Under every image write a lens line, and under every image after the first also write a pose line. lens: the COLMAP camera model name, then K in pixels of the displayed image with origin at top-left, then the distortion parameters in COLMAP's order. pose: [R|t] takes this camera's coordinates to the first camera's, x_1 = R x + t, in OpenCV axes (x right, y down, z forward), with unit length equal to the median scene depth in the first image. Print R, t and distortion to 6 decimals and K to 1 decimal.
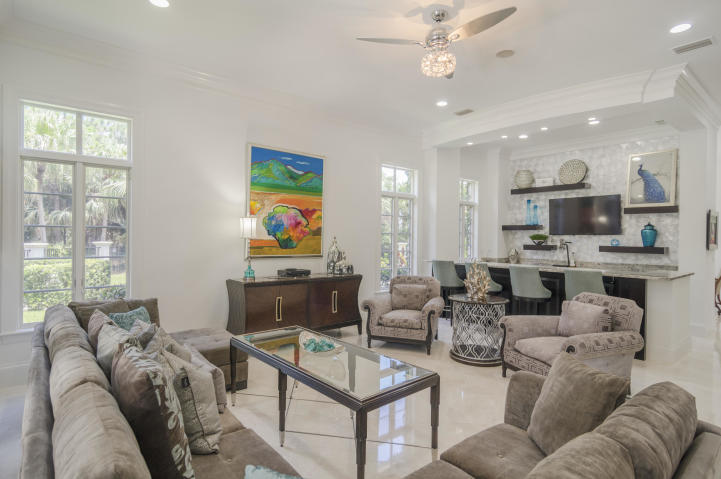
lens RADIAL K [[386.5, 0, 361.2], [0, 386.5, 237.5], [0, 0, 1]] dist [-0.003098, 0.001003]
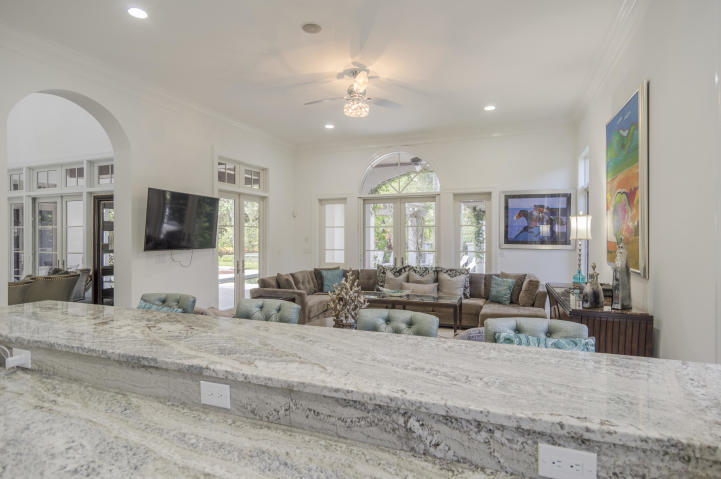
lens RADIAL K [[386.5, 0, 358.3], [0, 386.5, 235.2], [0, 0, 1]] dist [-0.003098, 0.001003]
pose [[-0.883632, -0.014164, -0.467968, 0.324142], [-0.015479, 0.999880, -0.001034, 0.001369], [0.467926, 0.006330, -0.883745, 0.864358]]
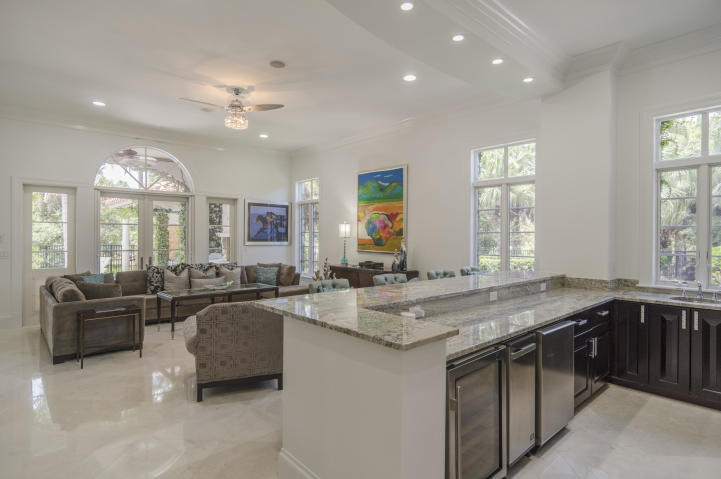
lens RADIAL K [[386.5, 0, 362.7], [0, 386.5, 237.4], [0, 0, 1]] dist [-0.003098, 0.001003]
pose [[0.033924, -0.009279, -0.999381, 0.683786], [-0.013222, 0.999865, -0.009732, 0.008547], [0.999337, 0.013544, 0.033797, 0.568499]]
